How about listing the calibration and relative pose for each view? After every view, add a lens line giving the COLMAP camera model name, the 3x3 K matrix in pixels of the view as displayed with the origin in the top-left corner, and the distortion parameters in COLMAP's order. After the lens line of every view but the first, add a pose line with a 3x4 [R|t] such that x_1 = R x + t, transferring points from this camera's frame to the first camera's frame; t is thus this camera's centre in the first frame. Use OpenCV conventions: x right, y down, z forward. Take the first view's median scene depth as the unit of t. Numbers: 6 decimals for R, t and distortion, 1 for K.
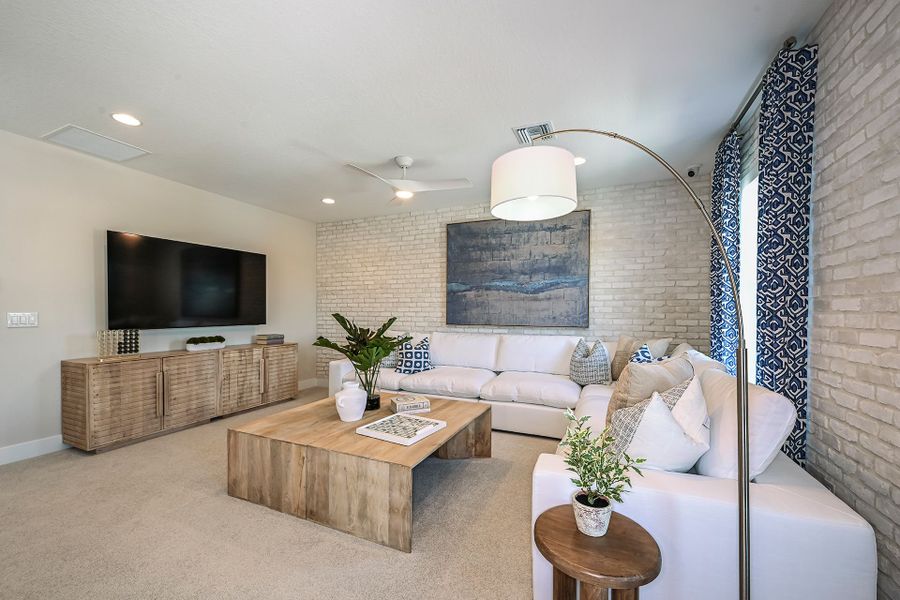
lens RADIAL K [[355.1, 0, 449.6], [0, 355.1, 307.7], [0, 0, 1]] dist [-0.003461, -0.000046]
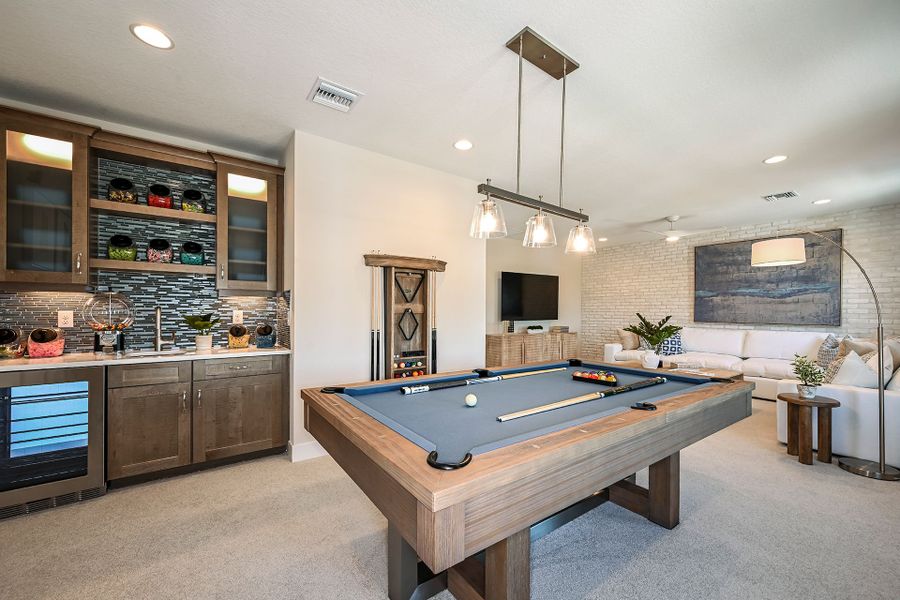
lens RADIAL K [[355.1, 0, 450.4], [0, 355.1, 309.1], [0, 0, 1]] dist [-0.003461, -0.000046]
pose [[0.864498, -0.000094, -0.502636, -0.147762], [0.002254, 0.999991, 0.003689, -0.008063], [0.502631, -0.004322, 0.864490, -0.688835]]
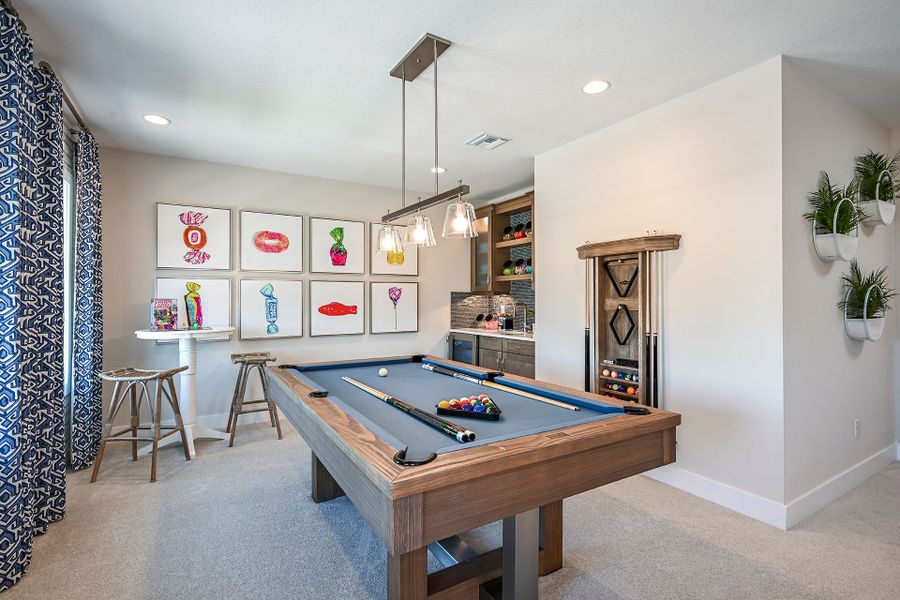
lens RADIAL K [[426.9, 0, 449.4], [0, 426.9, 299.3], [0, 0, 1]] dist [0.001183, 0.000079]
pose [[-0.570994, -0.000877, -0.820954, 0.764191], [0.011094, 0.999900, -0.008785, -0.022577], [0.820879, -0.014124, -0.570927, 1.692111]]
